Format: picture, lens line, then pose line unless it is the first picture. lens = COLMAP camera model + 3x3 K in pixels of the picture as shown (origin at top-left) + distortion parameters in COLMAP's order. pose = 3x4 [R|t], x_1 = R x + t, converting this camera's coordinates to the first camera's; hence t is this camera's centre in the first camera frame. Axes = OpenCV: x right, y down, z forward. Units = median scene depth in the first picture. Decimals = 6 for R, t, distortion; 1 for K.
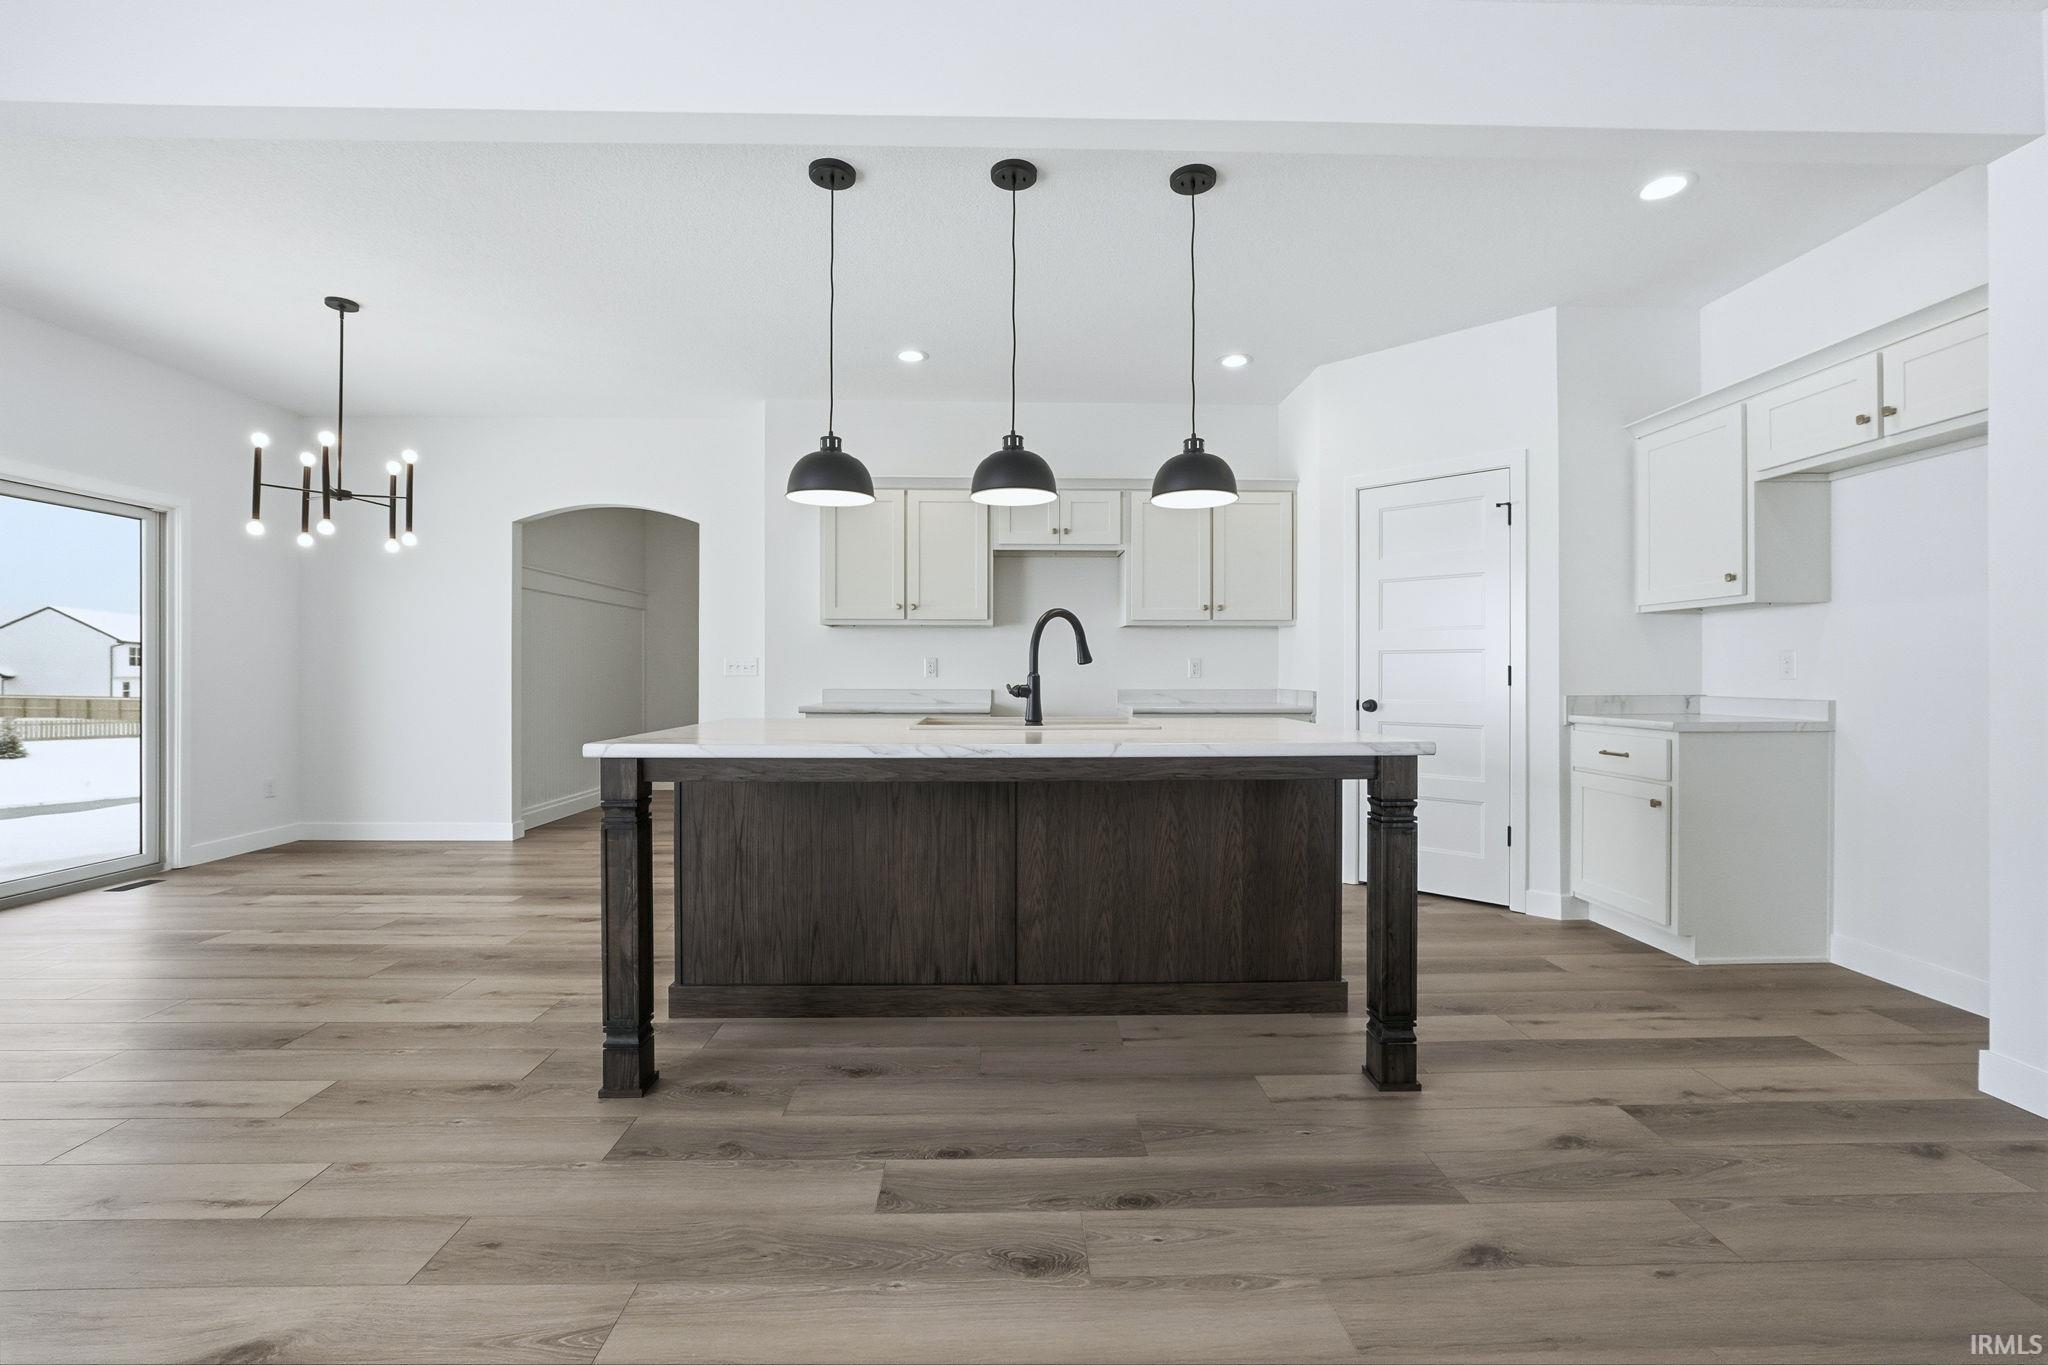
lens RADIAL K [[853.3, 0, 1021.3], [0, 853.3, 671.1], [0, 0, 1]] dist [-0.023994, 0.006860]
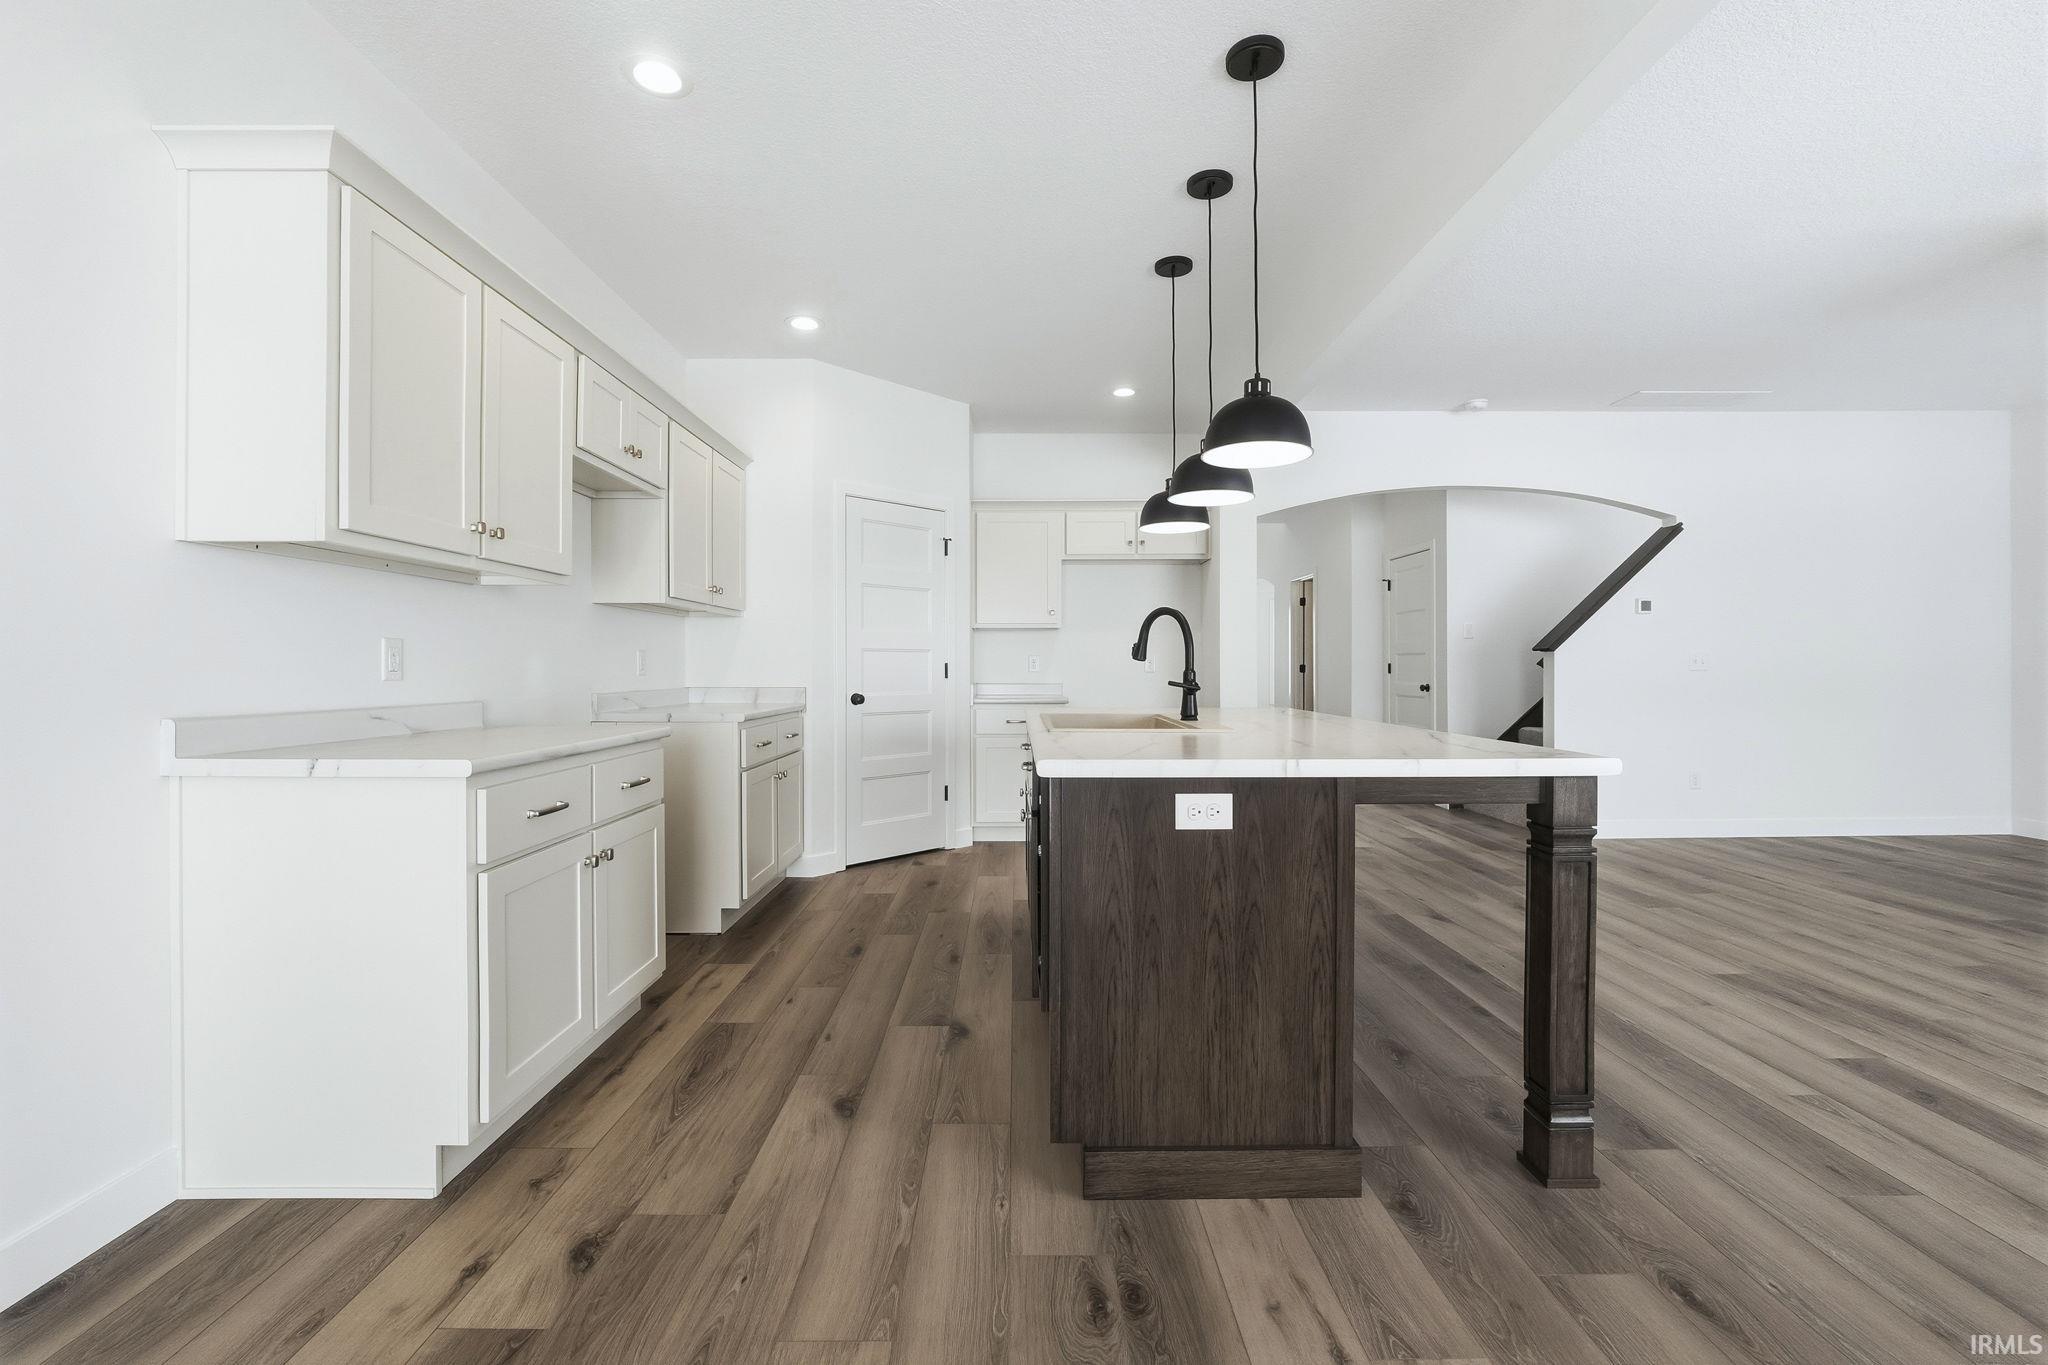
lens RADIAL K [[853.3, 0, 1021.3], [0, 853.3, 671.1], [0, 0, 1]] dist [-0.023994, 0.006860]
pose [[0.019639, -0.005849, 0.999790, -0.794476], [-0.000559, 0.999983, 0.005861, -0.001326], [-0.999807, -0.000674, 0.019636, 0.926234]]
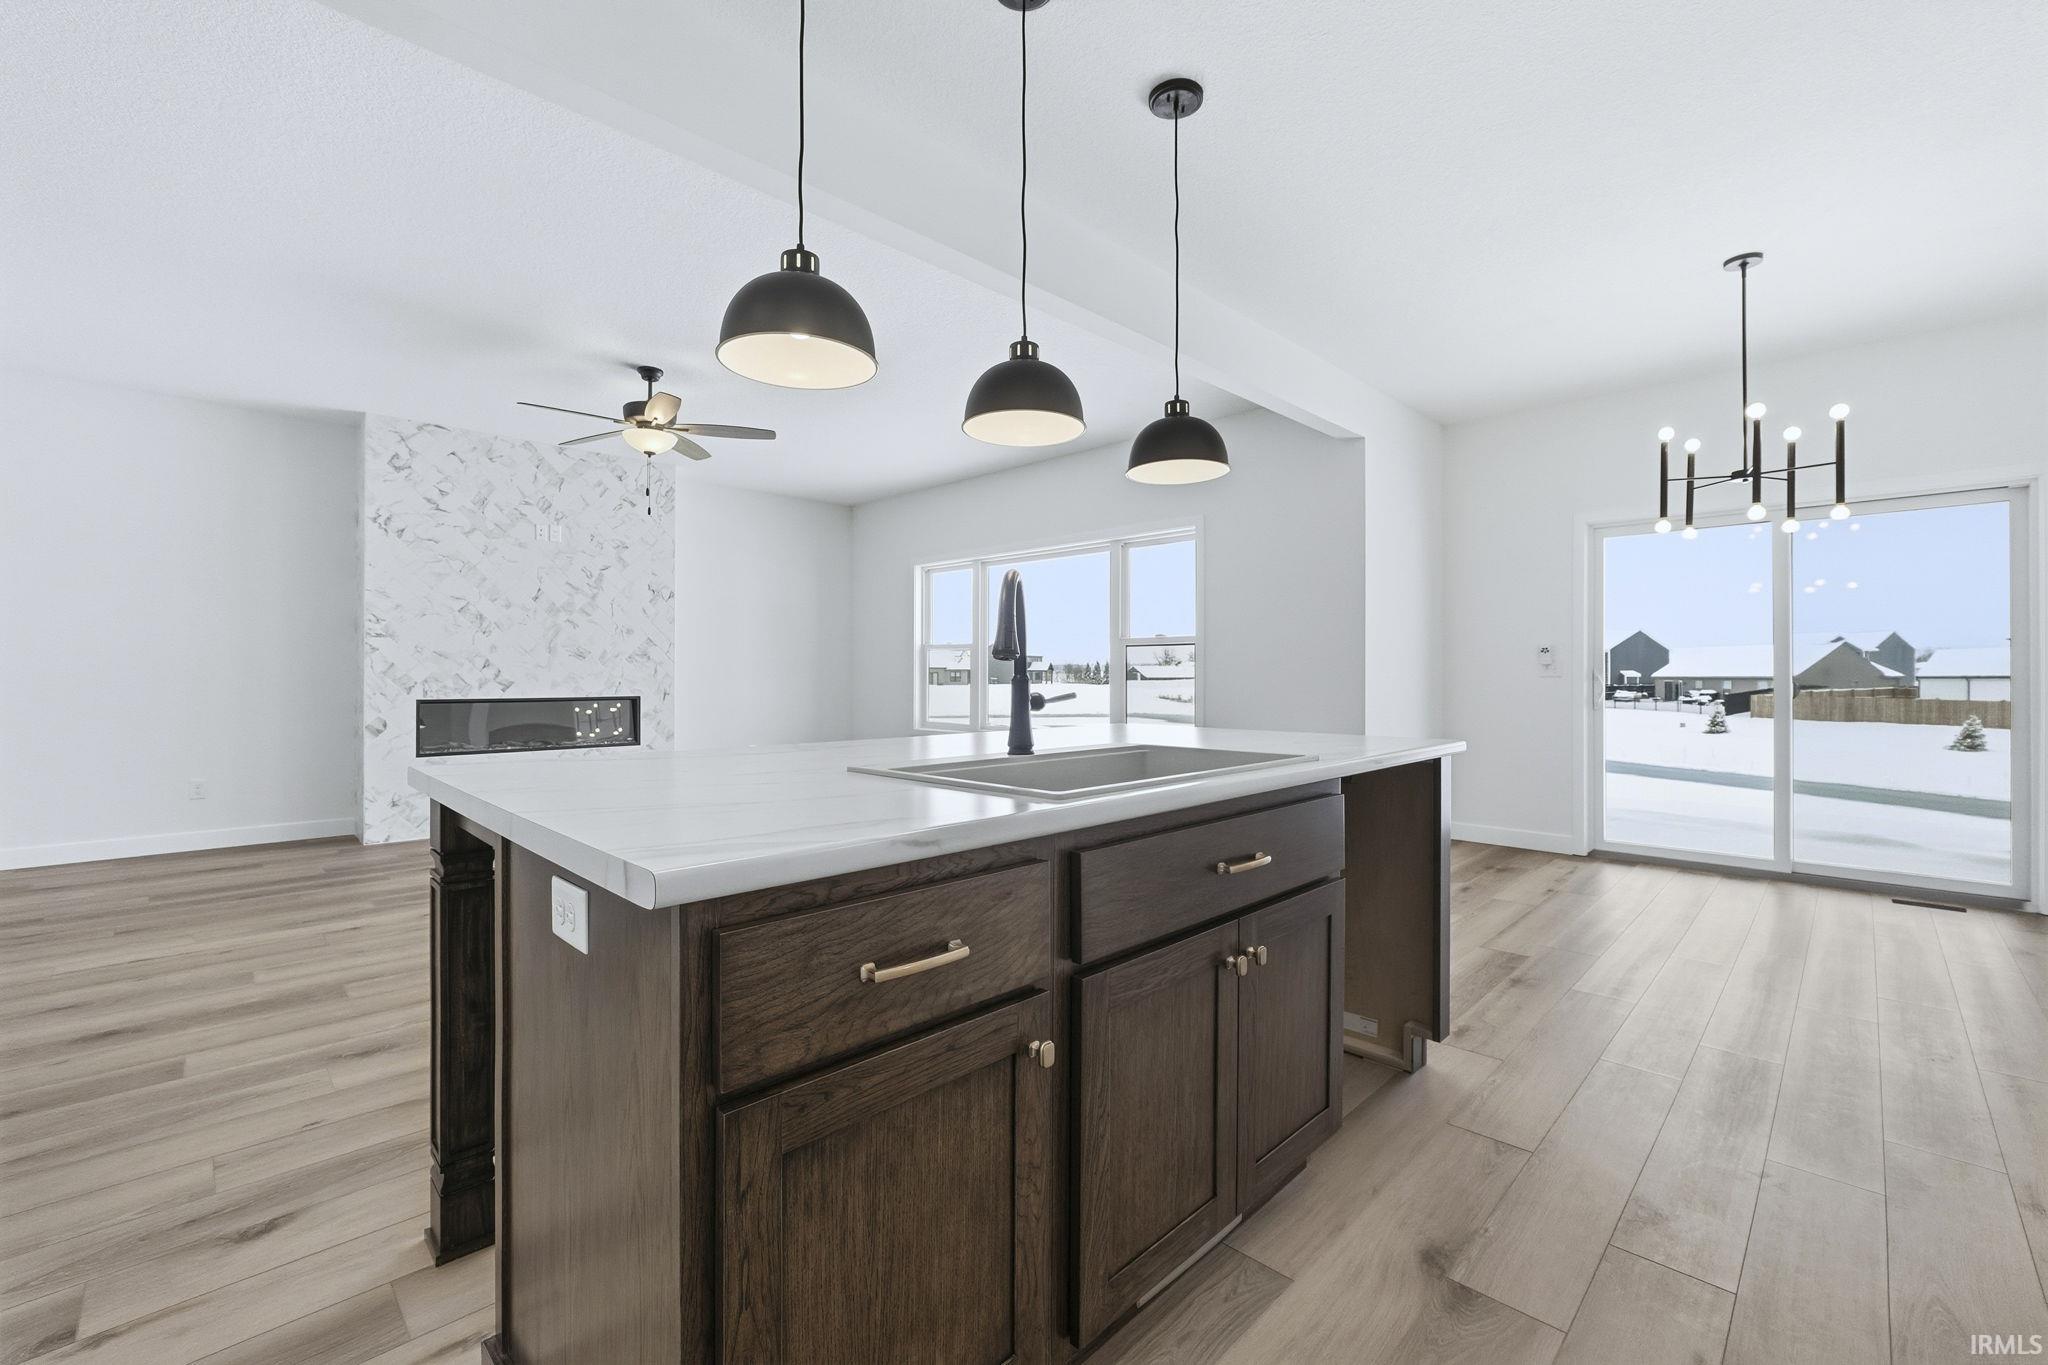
lens RADIAL K [[847.3, 0, 1023.6], [0, 847.3, 671.2], [0, 0, 1]] dist [-0.011877, 0.000750]
pose [[-0.727844, -0.005822, -0.685718, 0.364462], [-0.001633, 0.999976, -0.006757, 0.004595], [0.685740, -0.003798, -0.727836, 1.162565]]
